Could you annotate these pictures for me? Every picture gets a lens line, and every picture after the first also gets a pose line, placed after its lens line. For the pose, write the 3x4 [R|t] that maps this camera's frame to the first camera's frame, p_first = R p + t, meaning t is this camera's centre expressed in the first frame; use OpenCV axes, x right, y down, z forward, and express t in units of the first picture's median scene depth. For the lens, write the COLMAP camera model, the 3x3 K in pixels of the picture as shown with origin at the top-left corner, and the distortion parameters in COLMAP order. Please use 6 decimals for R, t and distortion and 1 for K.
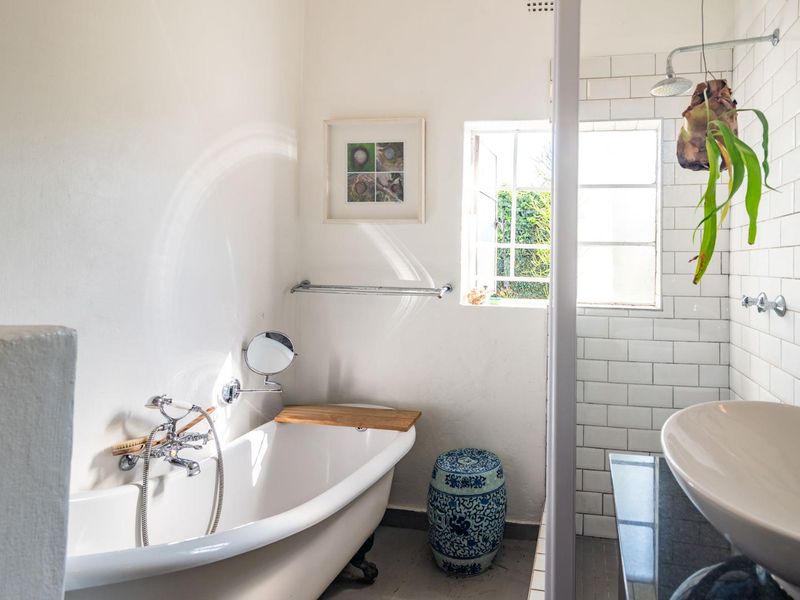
lens RADIAL K [[719.3, 0, 400.2], [0, 719.3, 238.7], [0, 0, 1]] dist [0.028096, 0.000593]
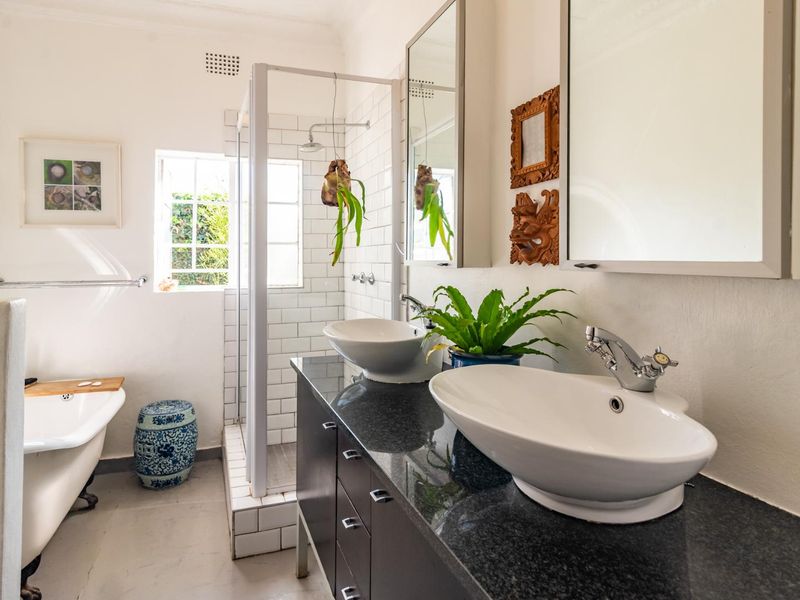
lens RADIAL K [[719.3, 0, 400.2], [0, 719.3, 238.7], [0, 0, 1]] dist [0.028096, 0.000593]
pose [[0.869196, -0.008736, 0.494391, -0.198988], [0.005547, 0.999953, 0.007917, -0.013115], [-0.494437, -0.004139, 0.869204, -0.395400]]
